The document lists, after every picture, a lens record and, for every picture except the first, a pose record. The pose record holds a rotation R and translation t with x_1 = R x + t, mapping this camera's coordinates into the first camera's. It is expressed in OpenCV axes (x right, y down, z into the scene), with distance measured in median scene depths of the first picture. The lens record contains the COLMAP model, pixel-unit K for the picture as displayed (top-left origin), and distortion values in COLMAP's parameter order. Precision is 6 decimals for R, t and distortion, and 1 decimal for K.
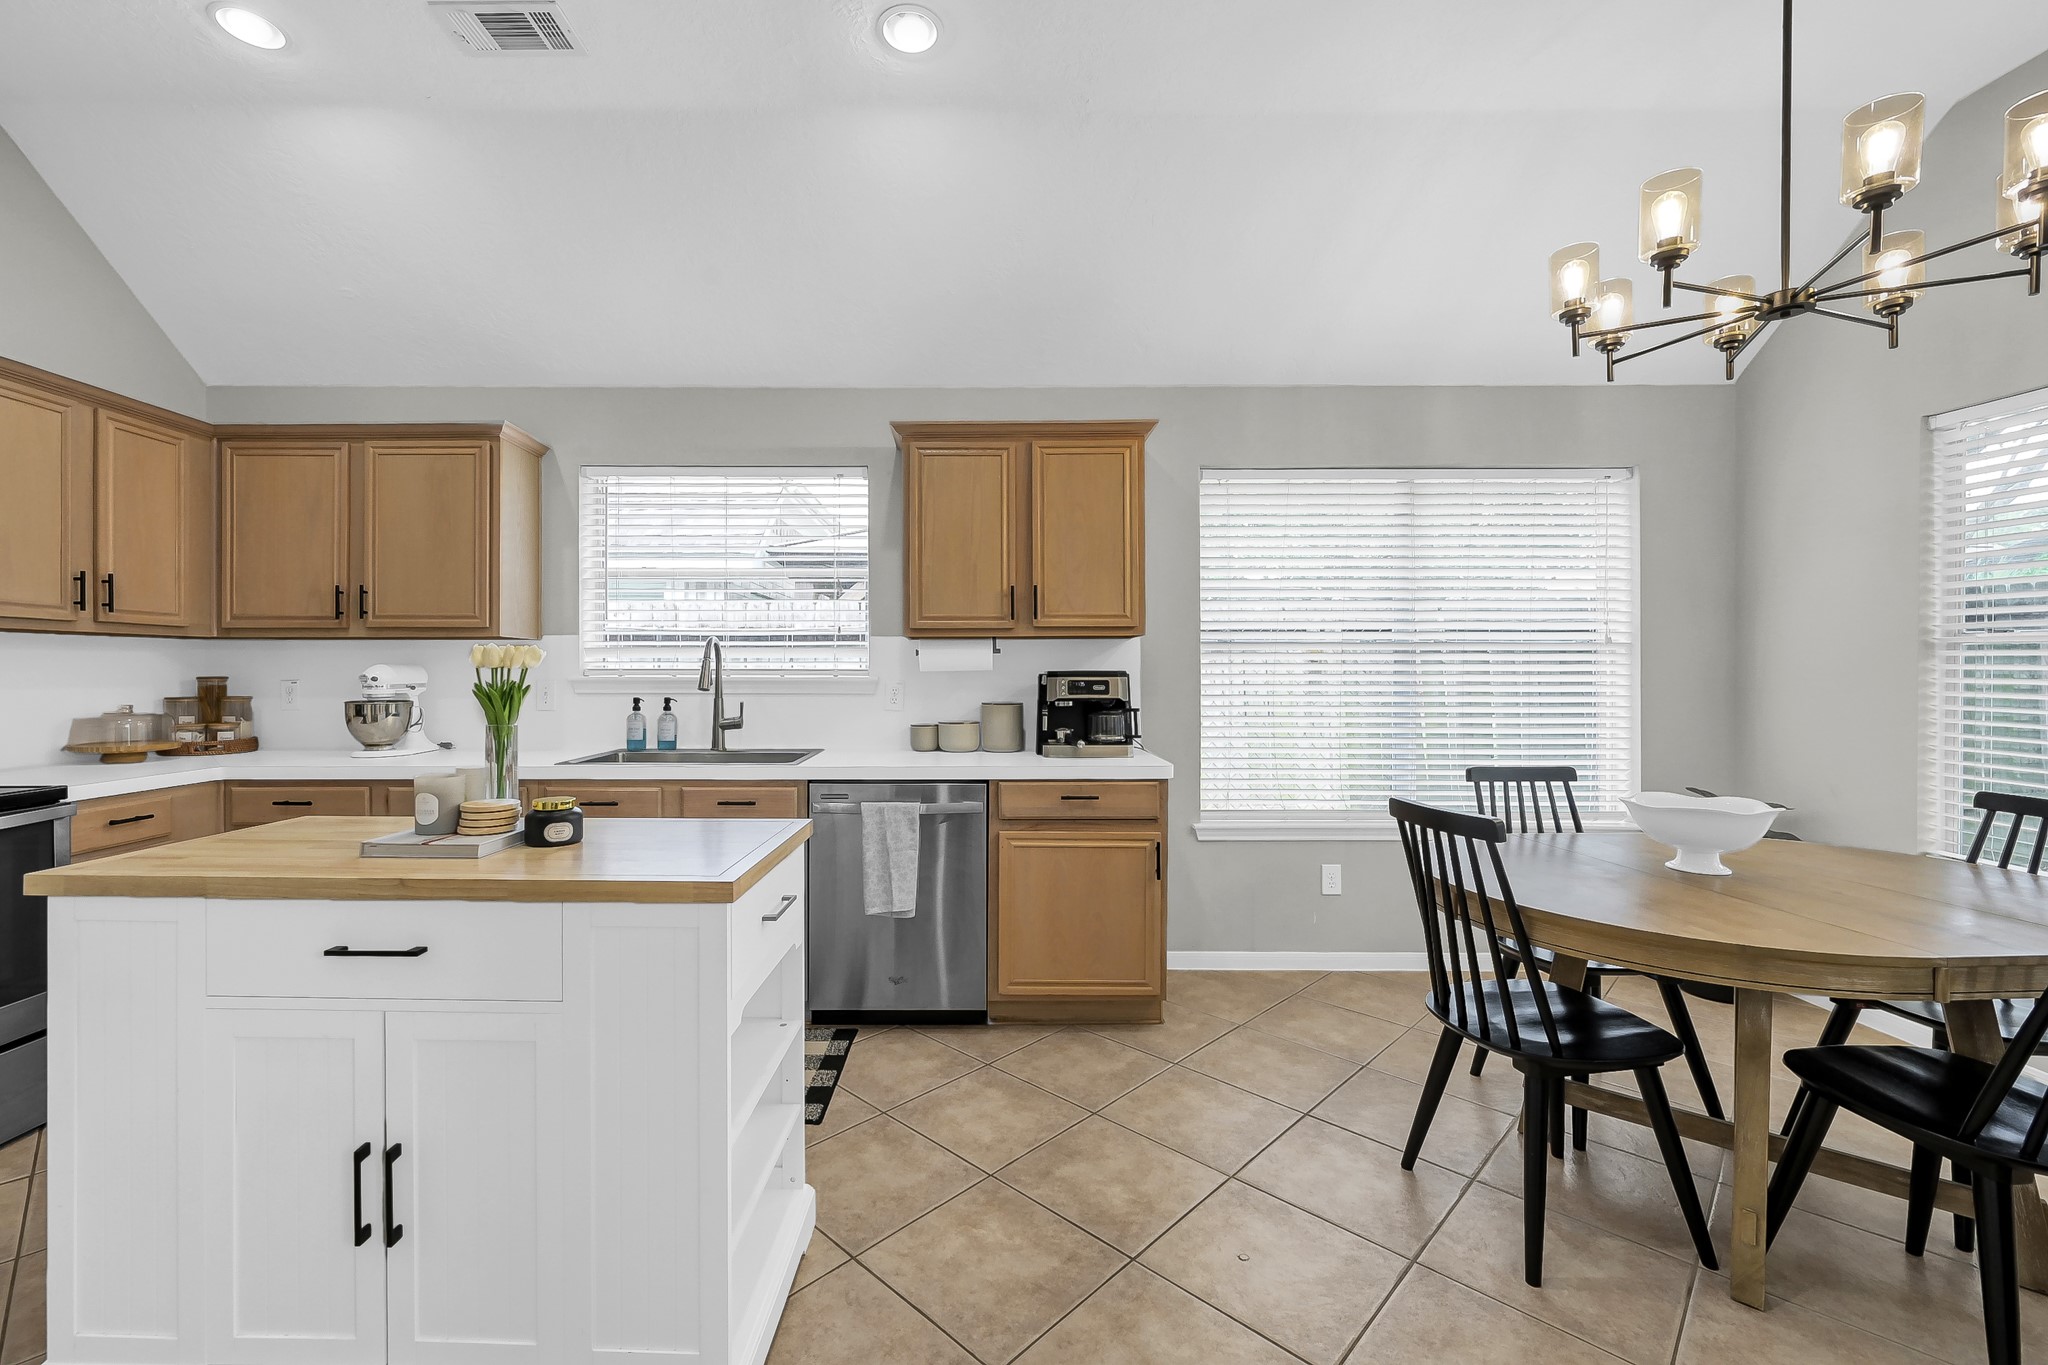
lens RADIAL K [[829.7, 0, 1039.1], [0, 829.7, 674.8], [0, 0, 1]] dist [0.006459, -0.000784]
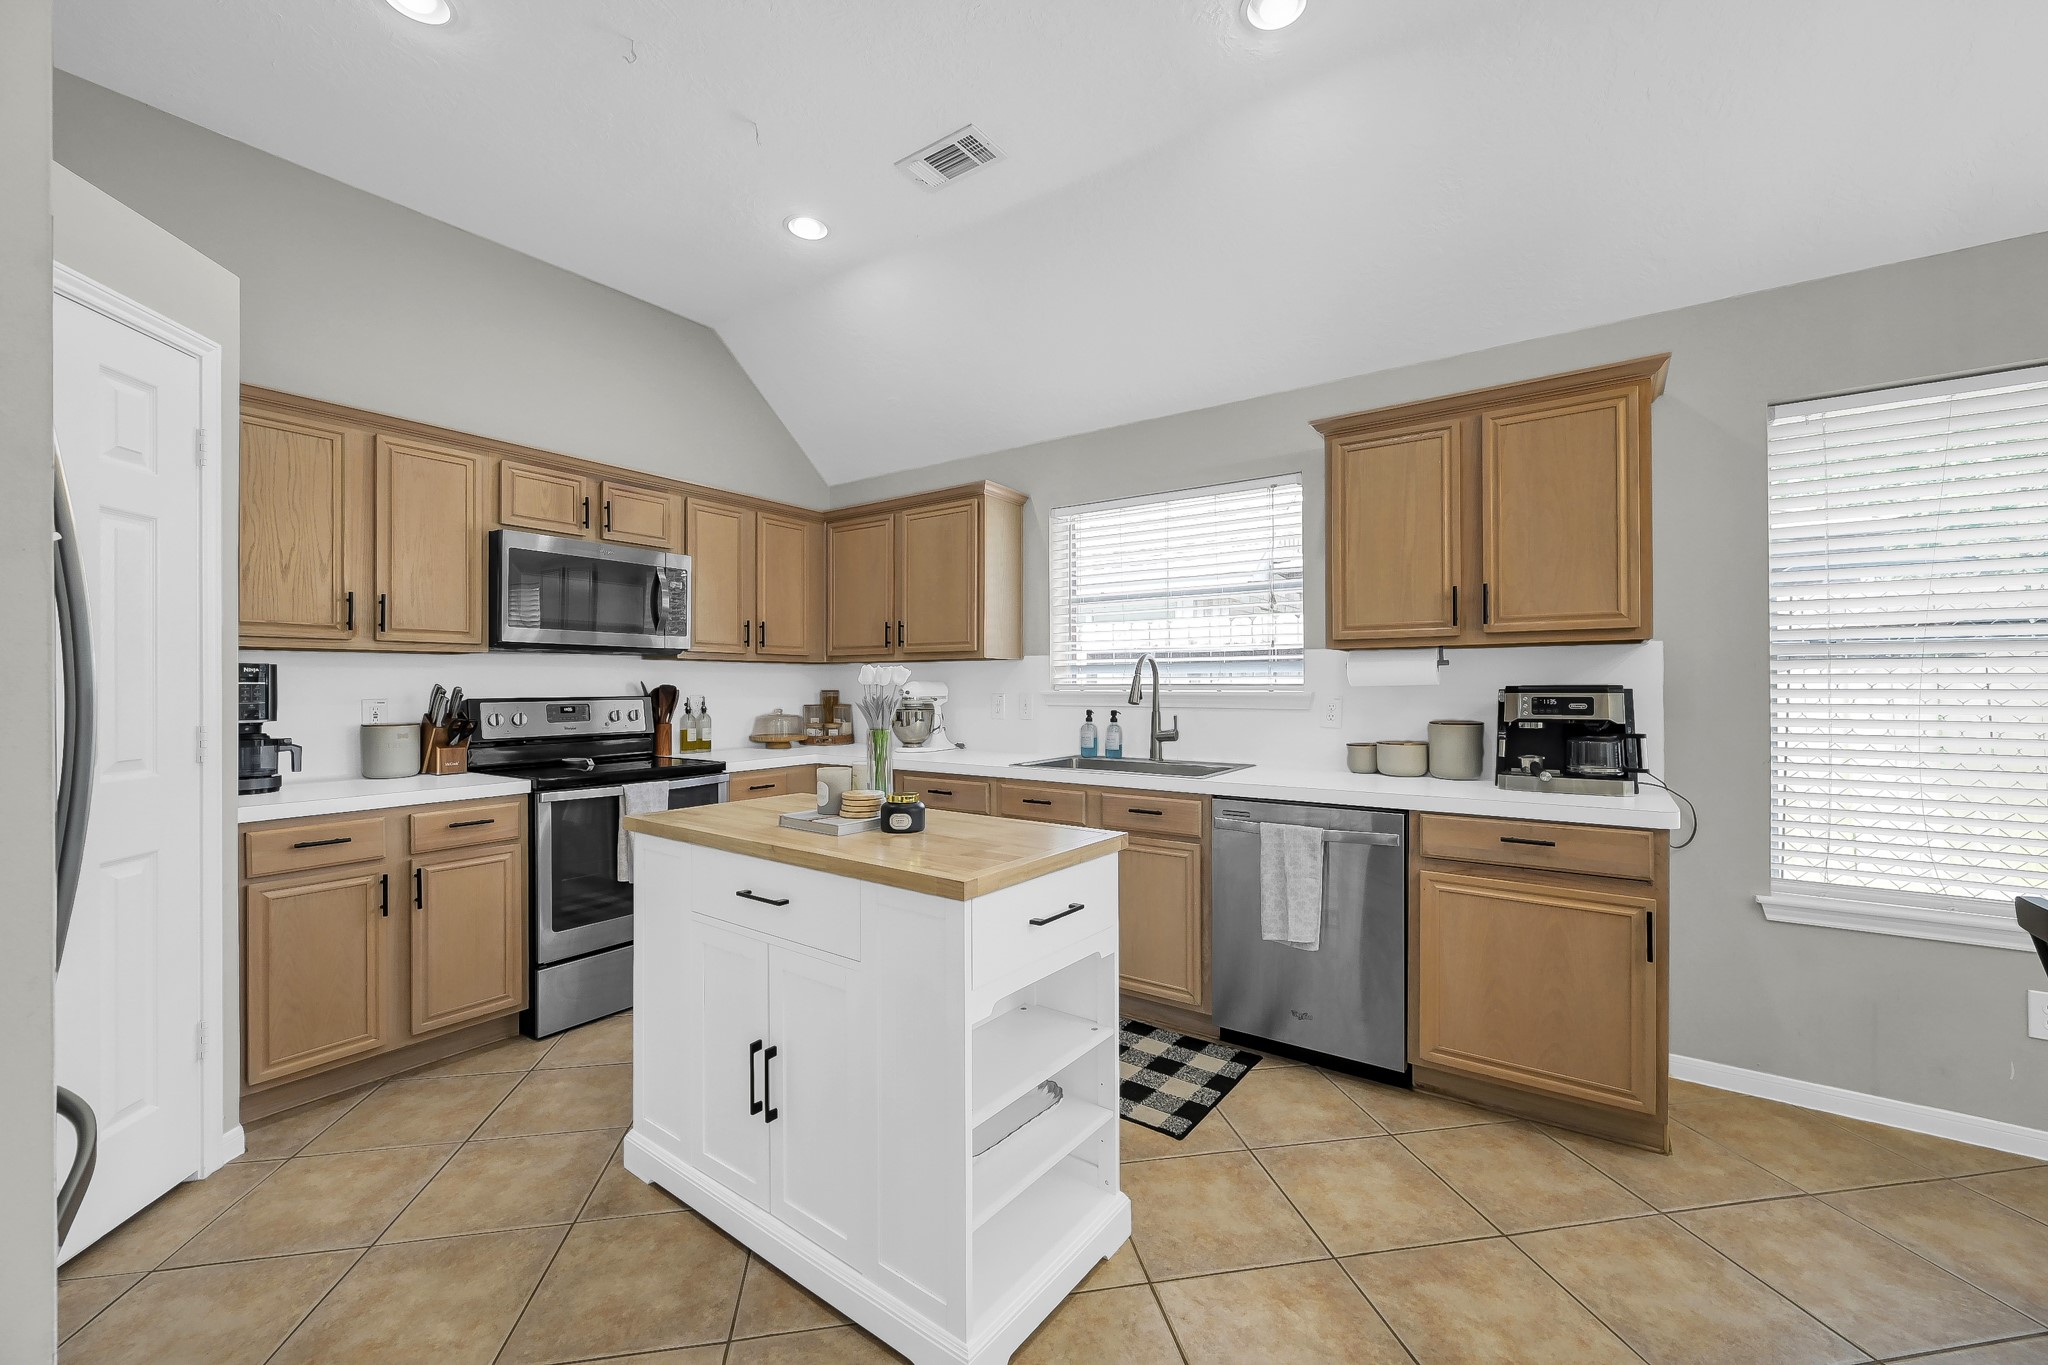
lens RADIAL K [[829.7, 0, 1067.4], [0, 829.7, 684.4], [0, 0, 1]] dist [0.006459, -0.000784]
pose [[0.819973, -0.001759, -0.572400, 0.141618], [-0.001324, 0.999987, -0.004970, -0.001251], [0.572401, 0.004833, 0.819960, 0.072663]]
